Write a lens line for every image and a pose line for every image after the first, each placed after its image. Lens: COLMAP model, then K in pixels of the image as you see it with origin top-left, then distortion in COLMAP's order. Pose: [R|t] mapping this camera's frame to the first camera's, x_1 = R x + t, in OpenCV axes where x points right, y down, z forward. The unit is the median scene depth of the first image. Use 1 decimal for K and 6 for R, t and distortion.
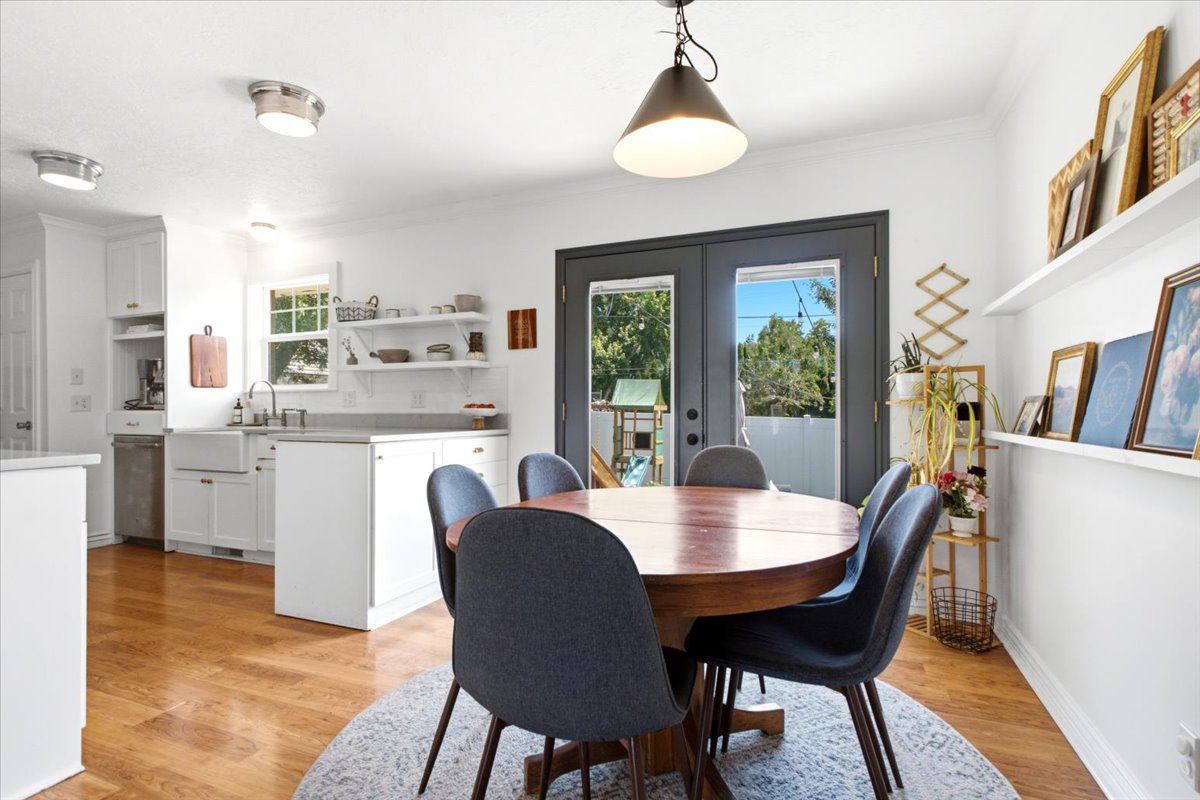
lens RADIAL K [[580.2, 0, 600.3], [0, 580.2, 406.3], [0, 0, 1]] dist [-0.001652, 0.000284]
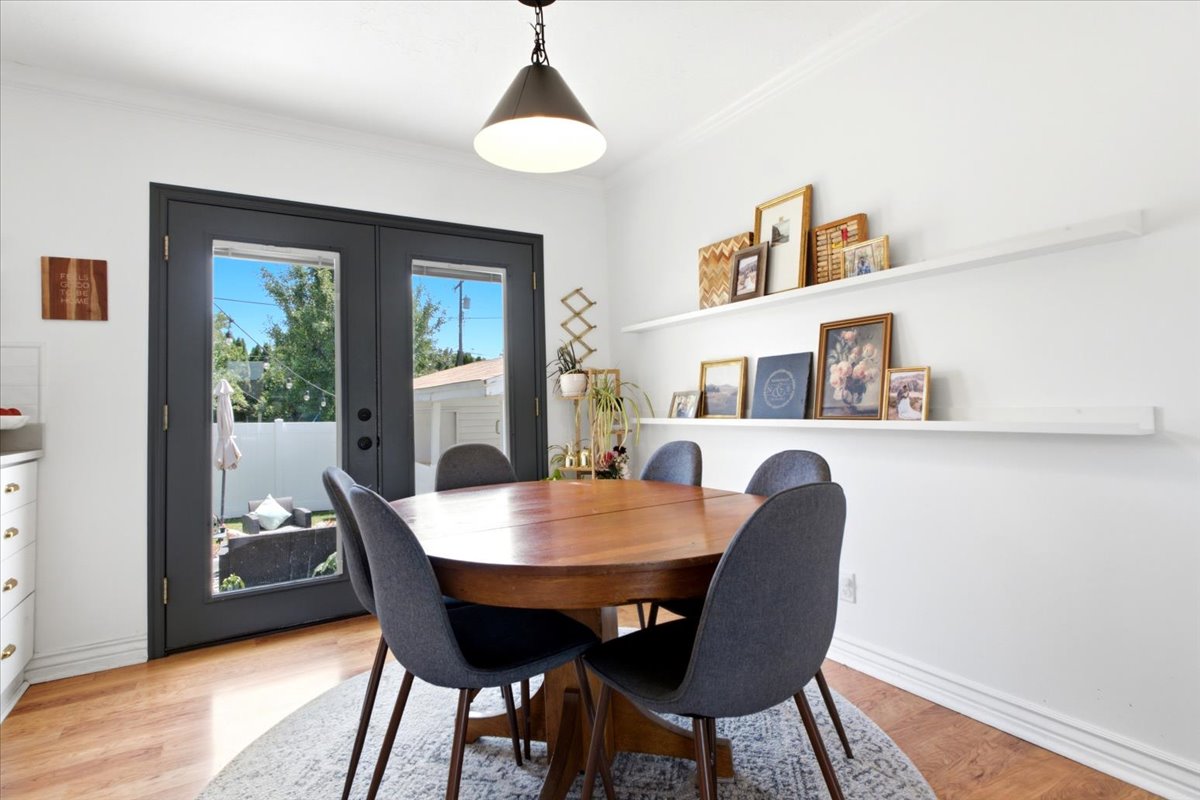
lens RADIAL K [[597.7, 0, 595.1], [0, 597.7, 385.5], [0, 0, 1]] dist [-0.002121, 0.000123]
pose [[0.595804, 0.011289, 0.803051, -0.296255], [0.021045, 0.999338, -0.029662, 0.003273], [-0.802854, 0.034573, 0.595172, 0.148471]]
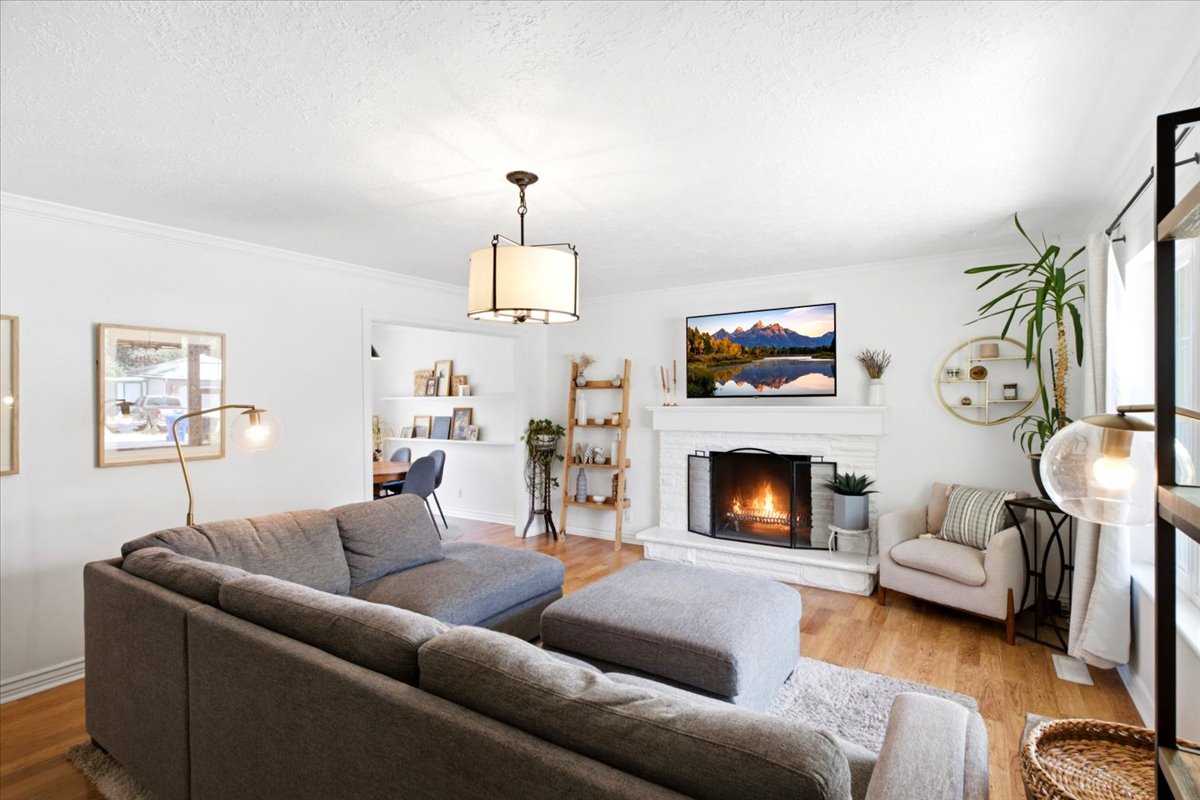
lens RADIAL K [[578.1, 0, 602.3], [0, 578.1, 400.5], [0, 0, 1]] dist [-0.000482, -0.000382]
pose [[0.188094, 0.000844, 0.982151, -1.302368], [0.005784, 0.999981, -0.001967, -0.086341], [-0.982134, 0.006051, 0.188085, -0.442456]]
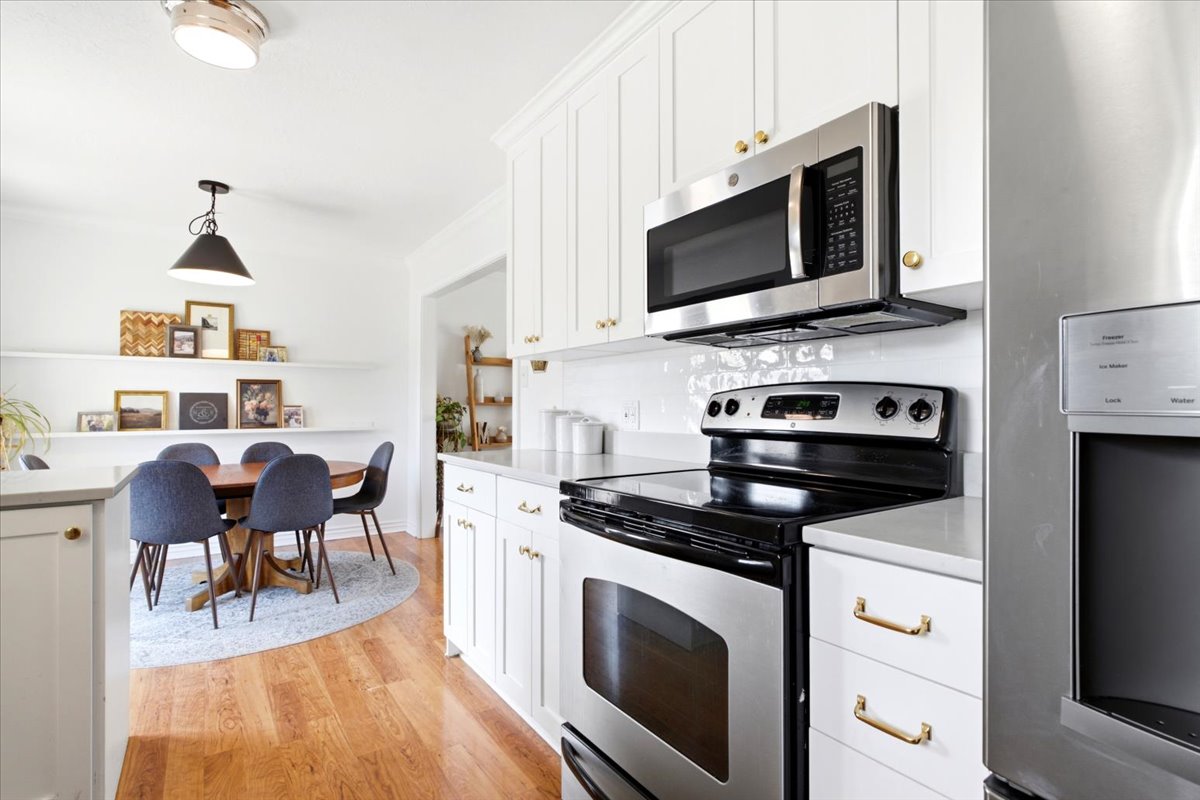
lens RADIAL K [[578.1, 0, 602.3], [0, 578.1, 400.5], [0, 0, 1]] dist [-0.000482, -0.000382]
pose [[-0.839419, 0.008730, 0.543415, -0.863680], [0.000489, 0.999883, -0.015307, -0.012968], [-0.543485, -0.012584, -0.839325, 0.859677]]
